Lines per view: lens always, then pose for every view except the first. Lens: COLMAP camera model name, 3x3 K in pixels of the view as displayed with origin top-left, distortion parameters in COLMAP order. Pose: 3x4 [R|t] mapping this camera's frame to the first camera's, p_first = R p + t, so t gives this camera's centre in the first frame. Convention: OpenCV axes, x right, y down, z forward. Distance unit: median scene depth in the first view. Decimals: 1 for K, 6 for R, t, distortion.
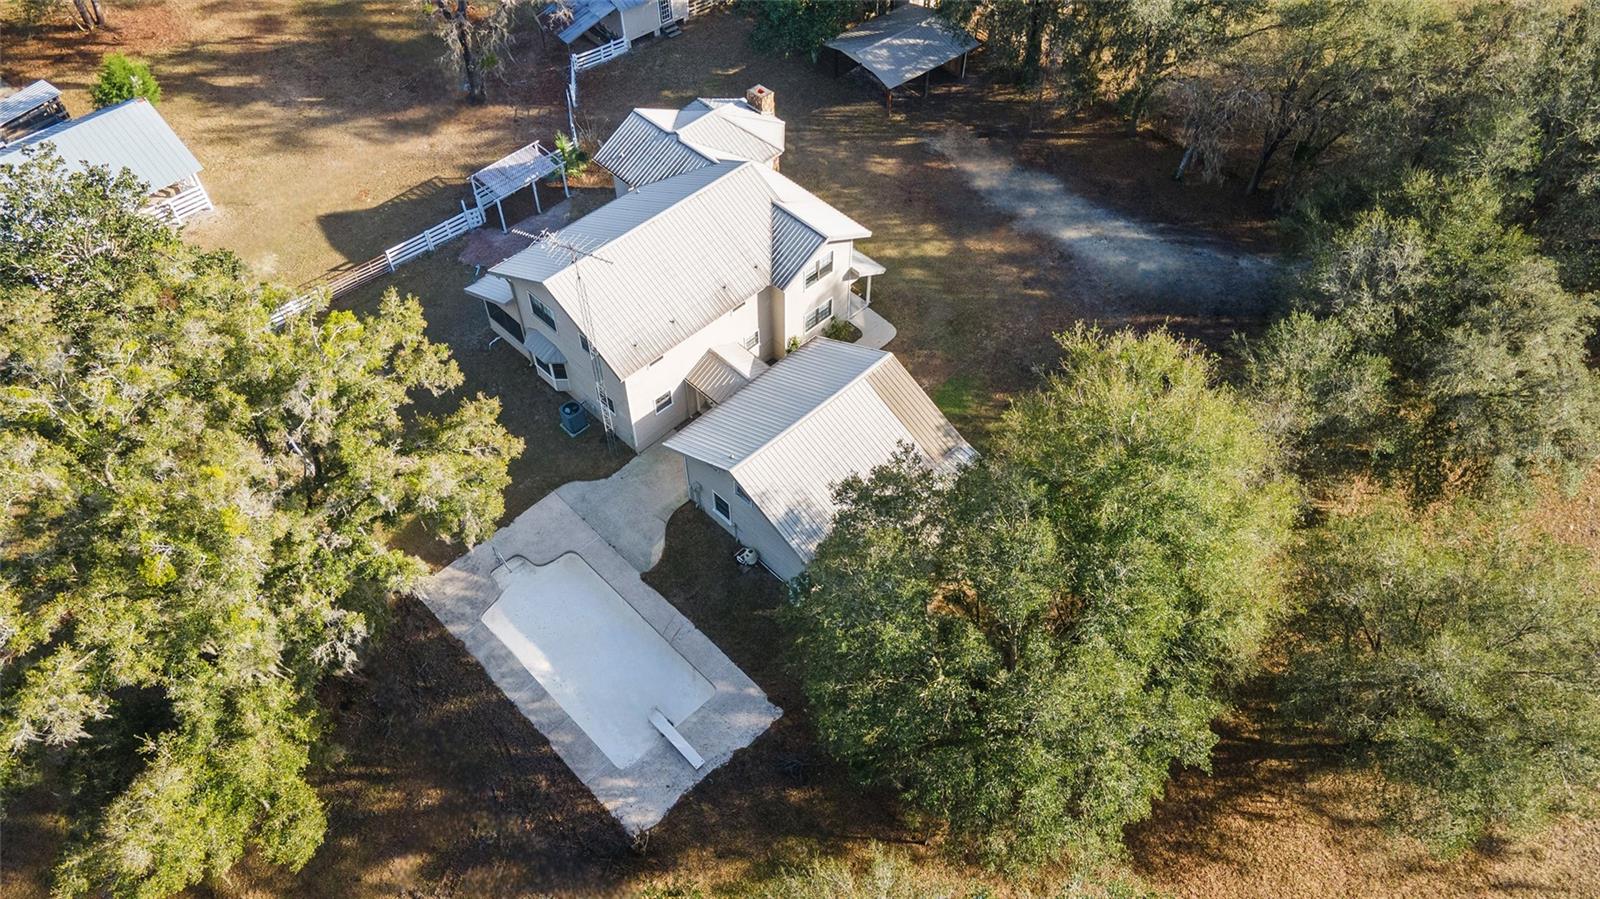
lens RADIAL K [[1156.9, 0, 793.1], [0, 1156.9, 454.4], [0, 0, 1]] dist [0.040017, 0.001091]
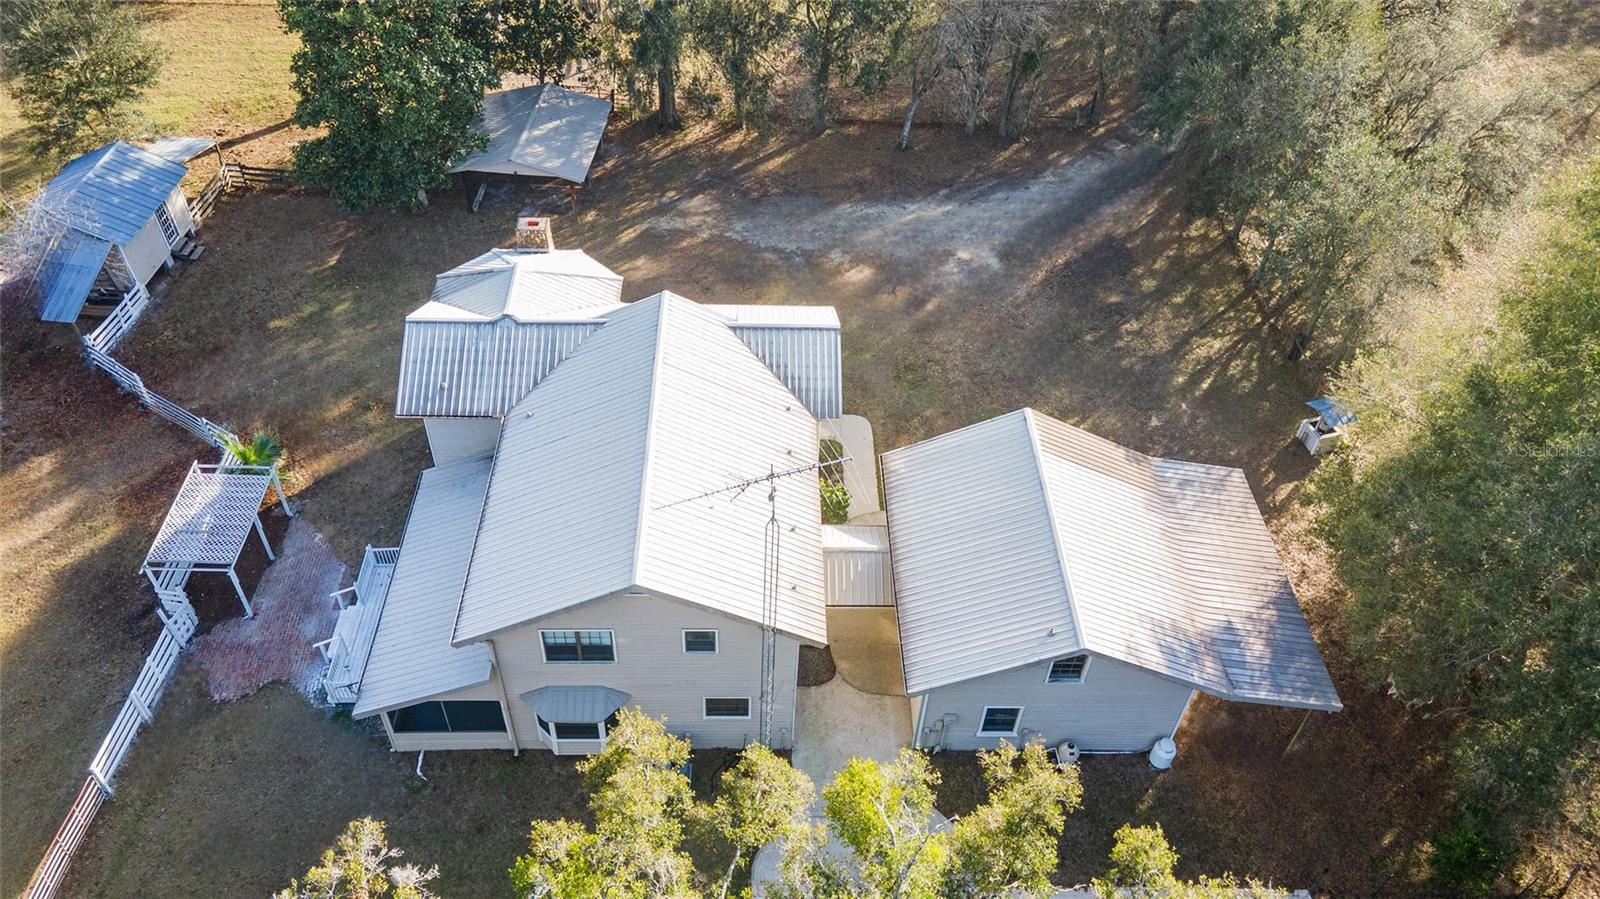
lens RADIAL K [[1156.9, 0, 793.1], [0, 1156.9, 454.4], [0, 0, 1]] dist [0.040017, 0.001091]
pose [[0.684837, -0.487387, 0.541713, -0.350306], [0.539475, 0.838855, 0.072723, -0.160120], [-0.489862, 0.242437, 0.837412, 0.372527]]
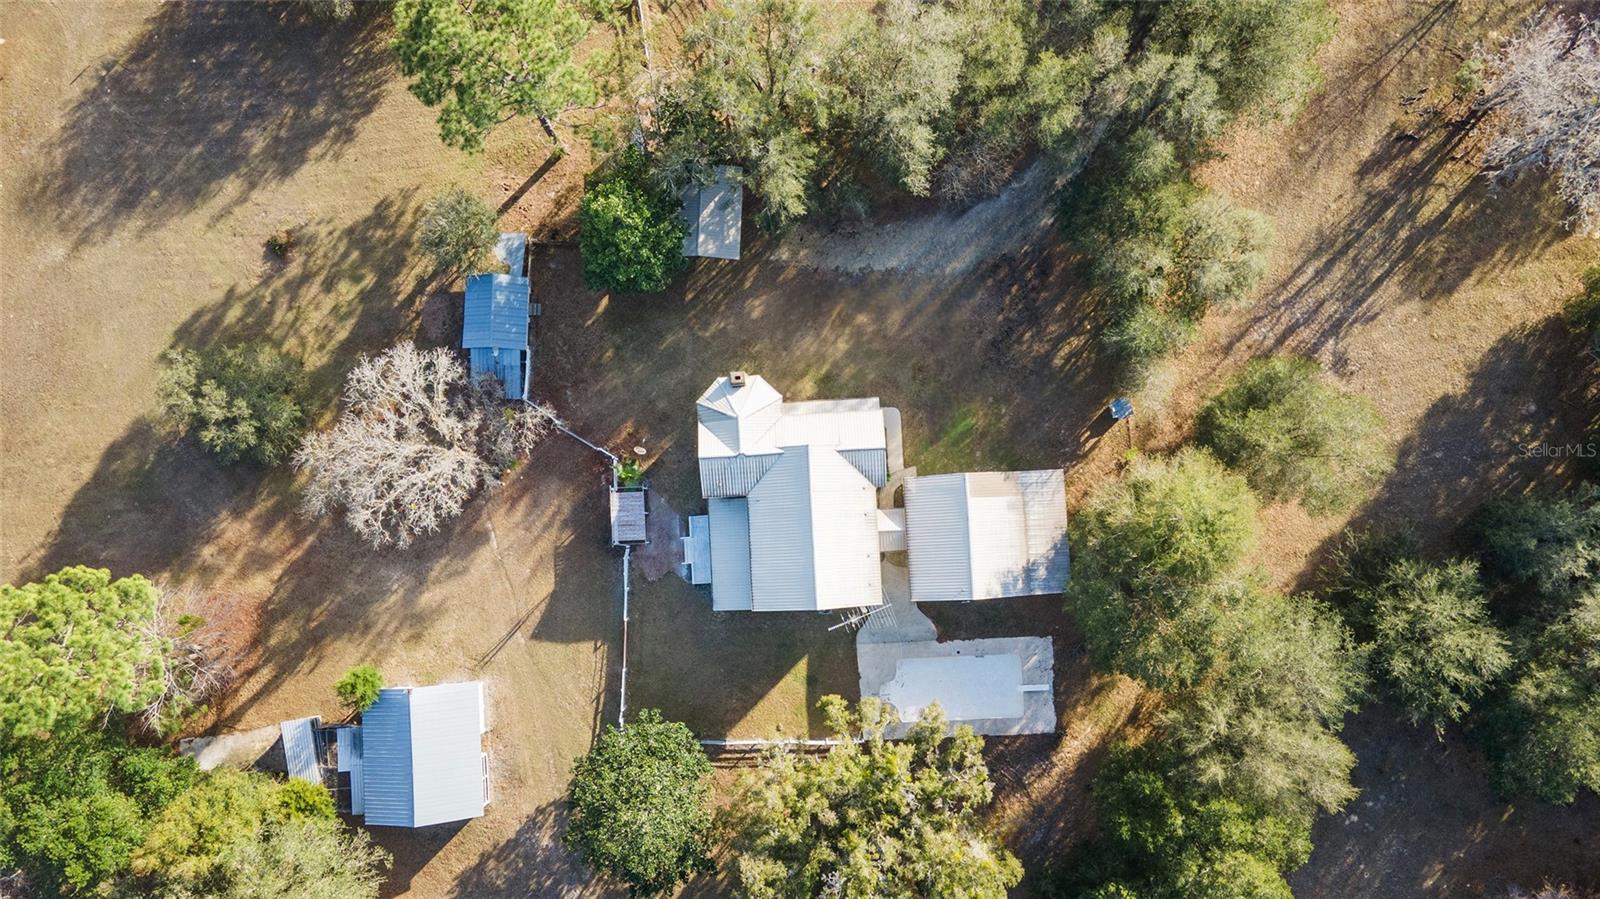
lens RADIAL K [[1156.9, 0, 793.1], [0, 1156.9, 454.4], [0, 0, 1]] dist [0.040017, 0.001091]
pose [[0.664551, -0.746841, 0.024510, -0.088529], [0.576212, 0.533055, 0.619542, -1.062163], [-0.475764, -0.397594, 0.784581, -0.172876]]
